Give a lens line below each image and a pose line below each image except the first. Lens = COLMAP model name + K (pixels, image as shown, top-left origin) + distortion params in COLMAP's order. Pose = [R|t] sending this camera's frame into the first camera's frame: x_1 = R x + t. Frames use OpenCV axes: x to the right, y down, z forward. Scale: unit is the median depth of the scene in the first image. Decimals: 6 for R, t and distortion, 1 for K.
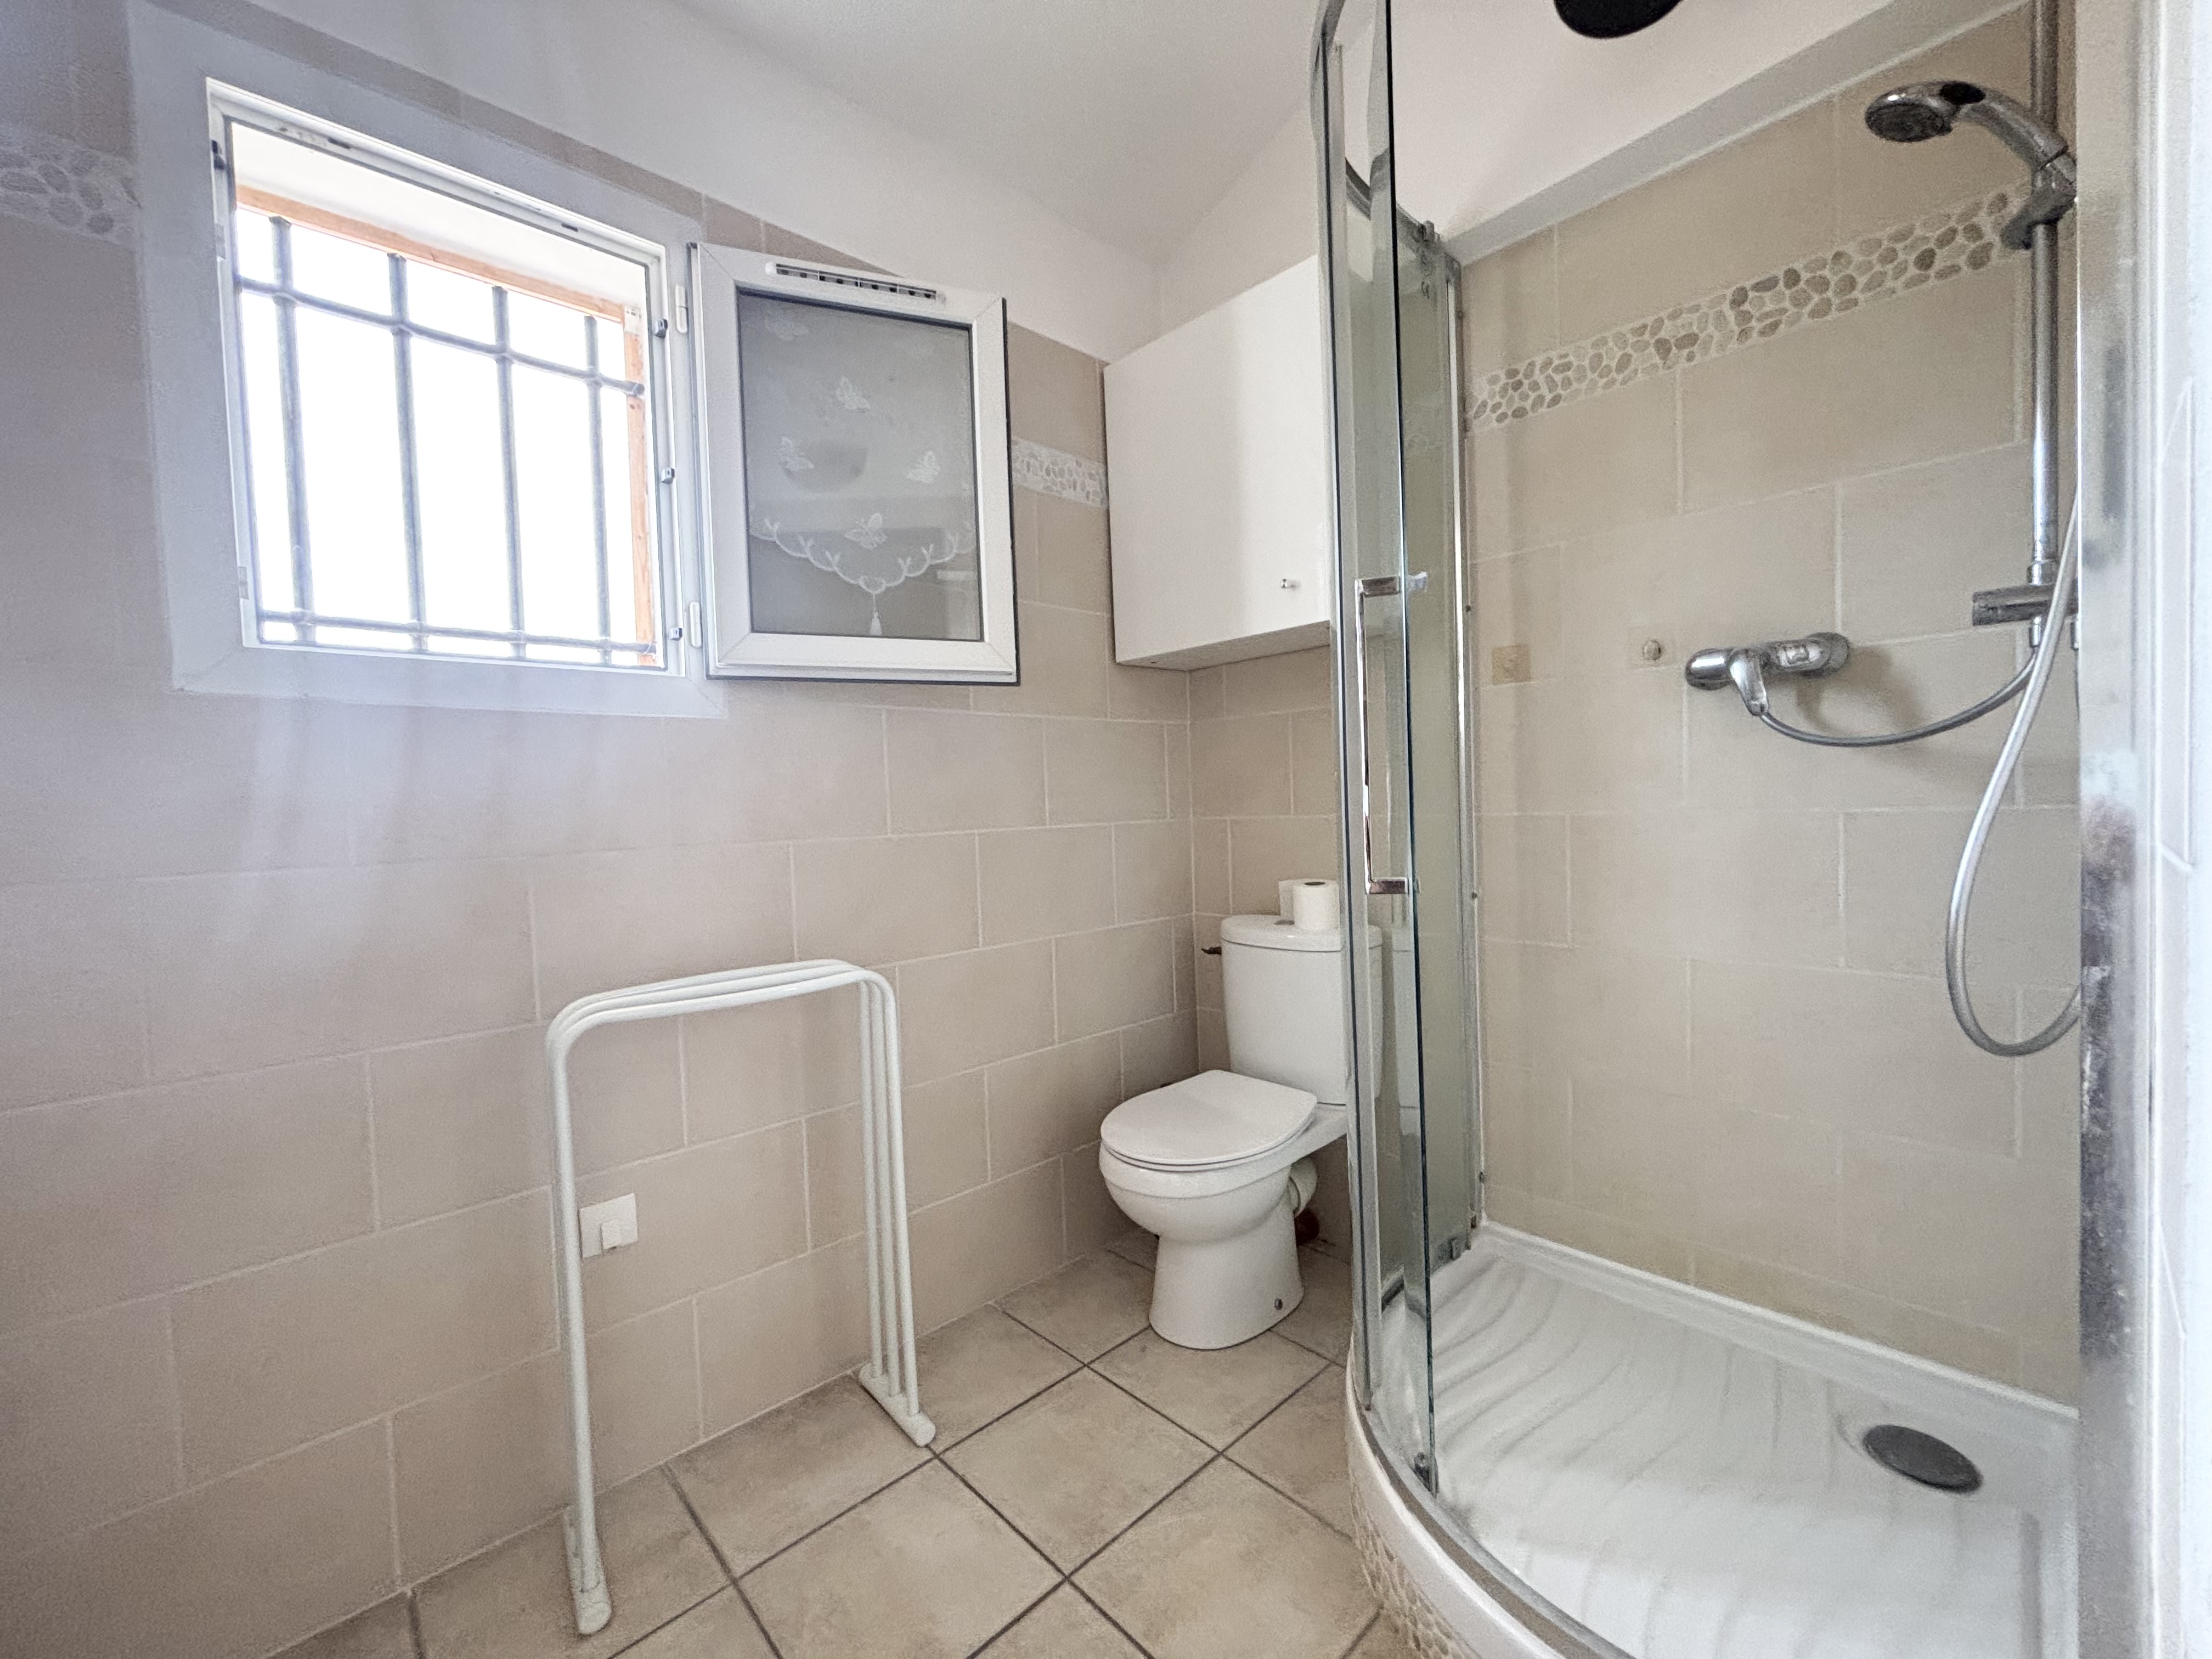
lens RADIAL K [[888.0, 0, 1111.6], [0, 888.0, 830.1], [0, 0, 1]] dist [0.002123, -0.002024]
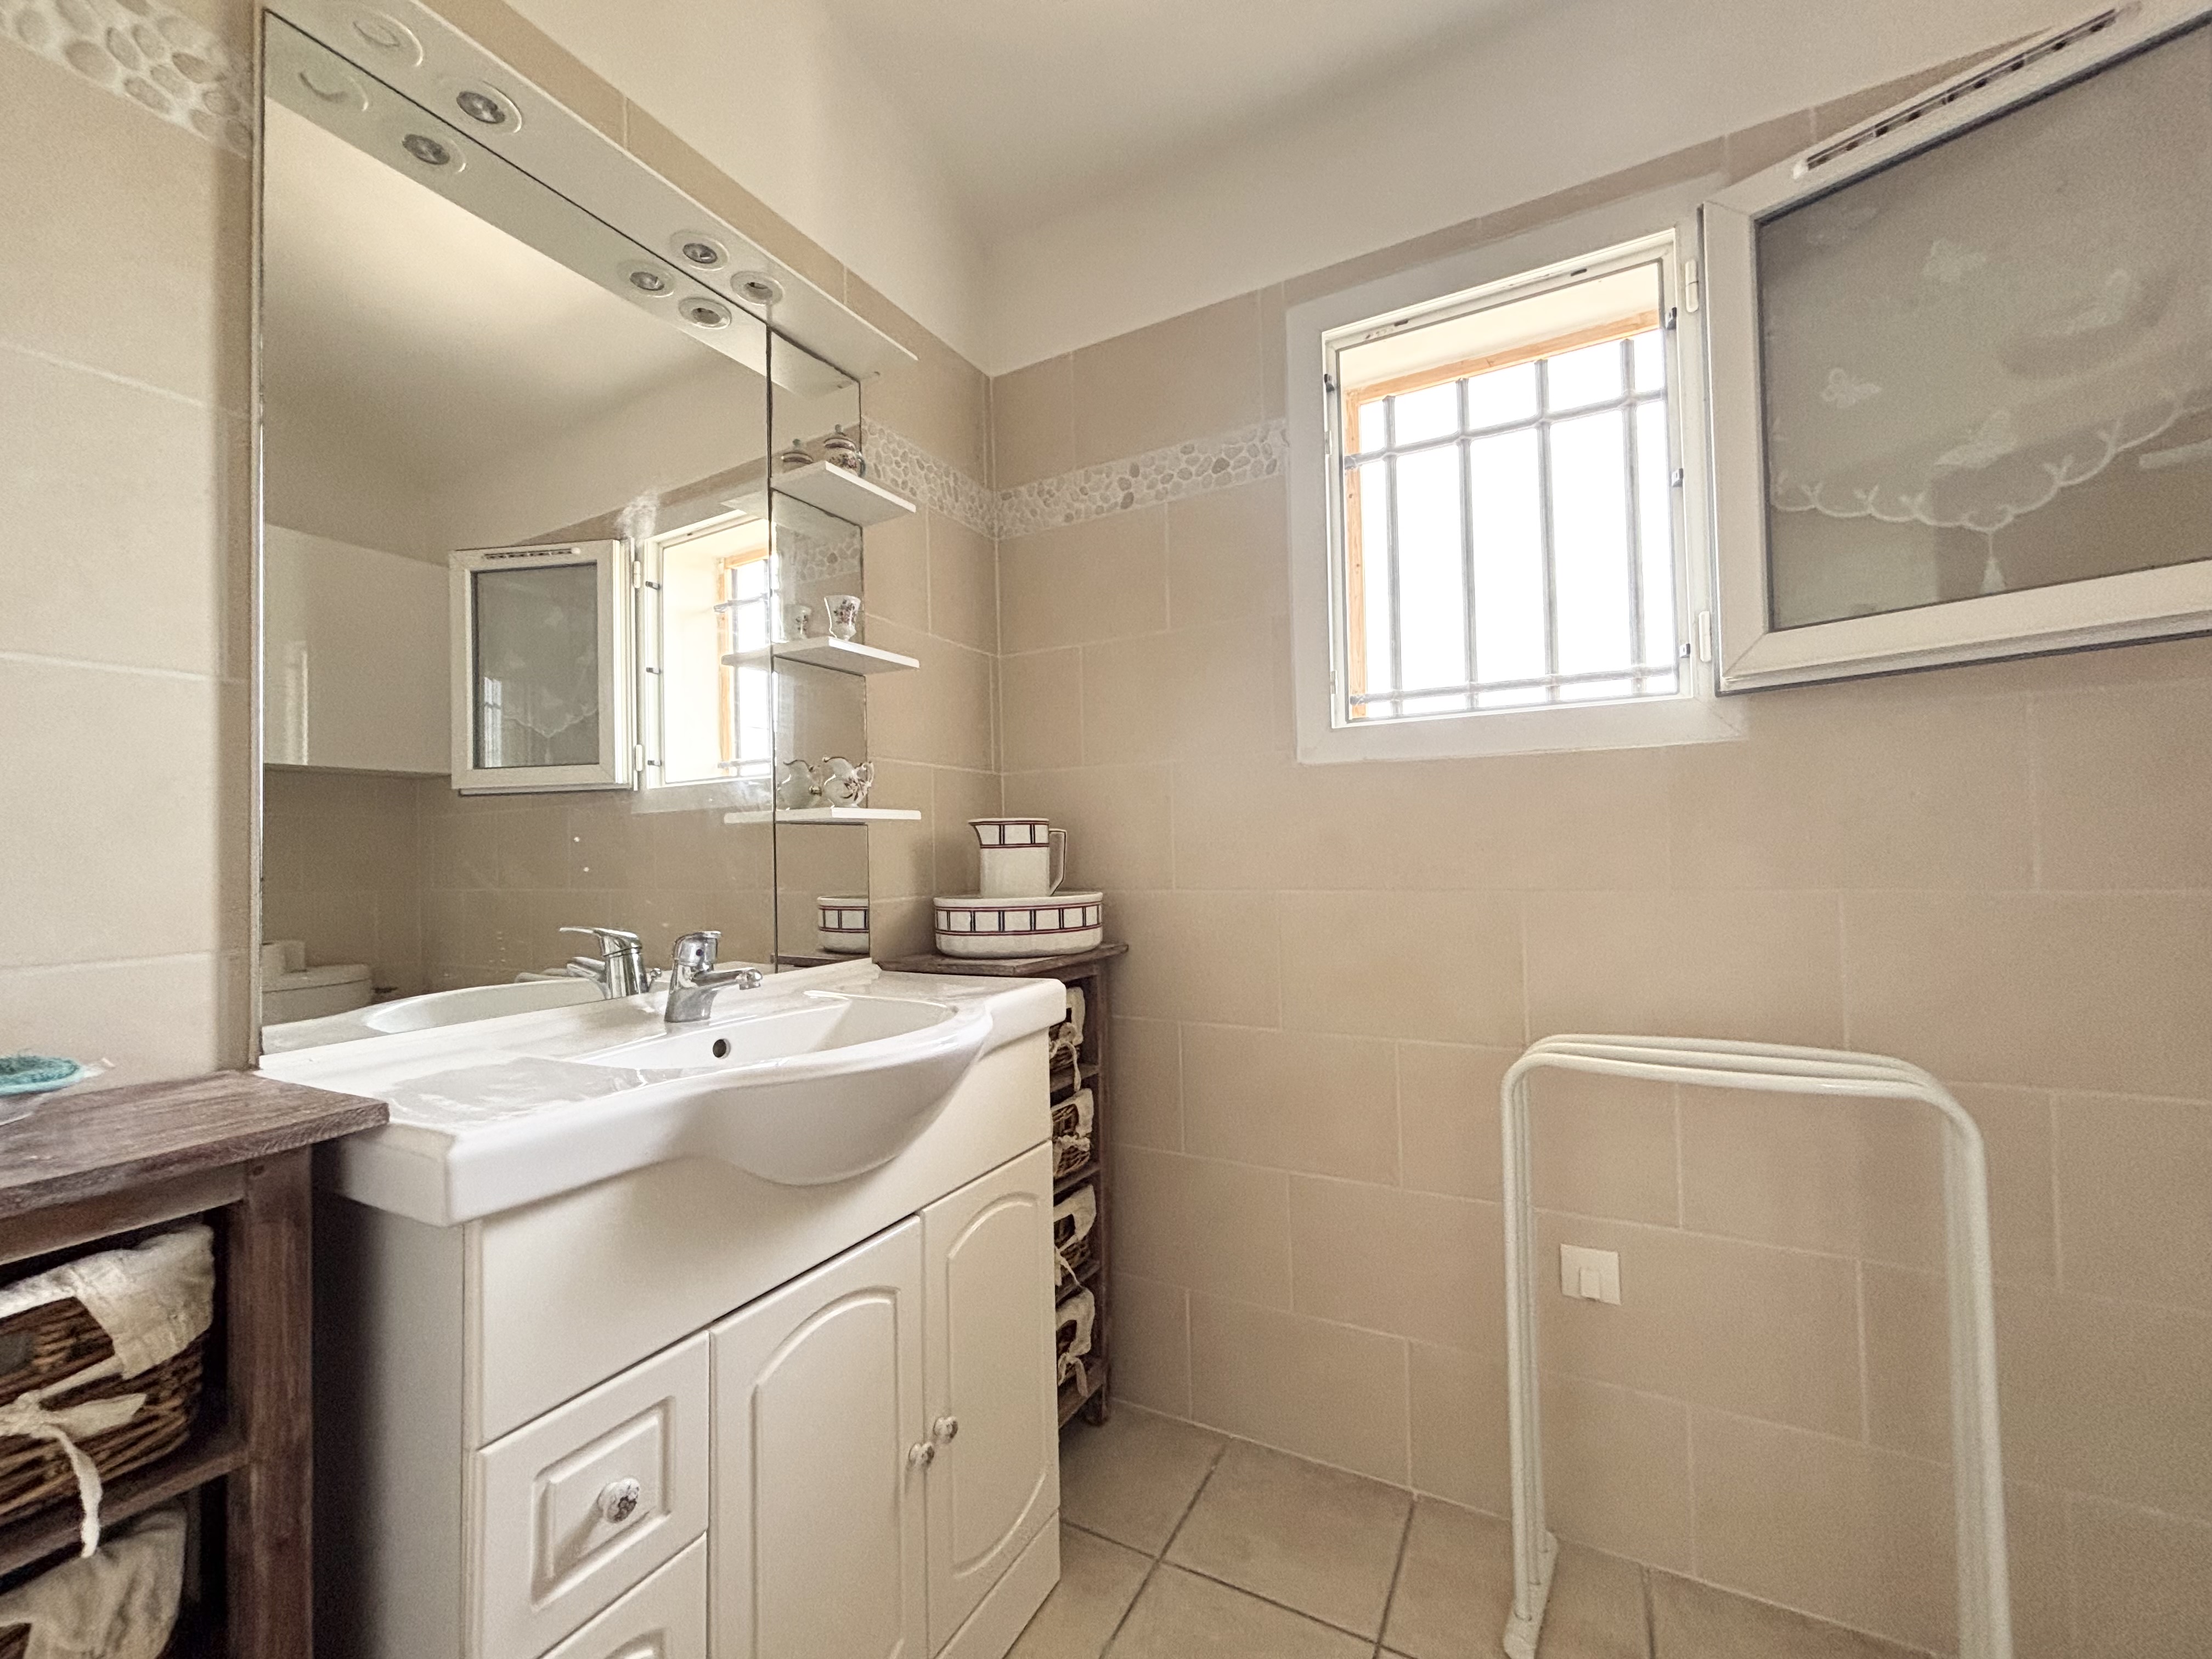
lens RADIAL K [[888.0, 0, 1111.6], [0, 888.0, 830.1], [0, 0, 1]] dist [0.002123, -0.002024]
pose [[0.321088, 0.006872, -0.947024, 0.175279], [-0.018297, 0.999832, 0.001051, -0.031613], [0.946873, 0.016990, 0.321160, 0.172643]]
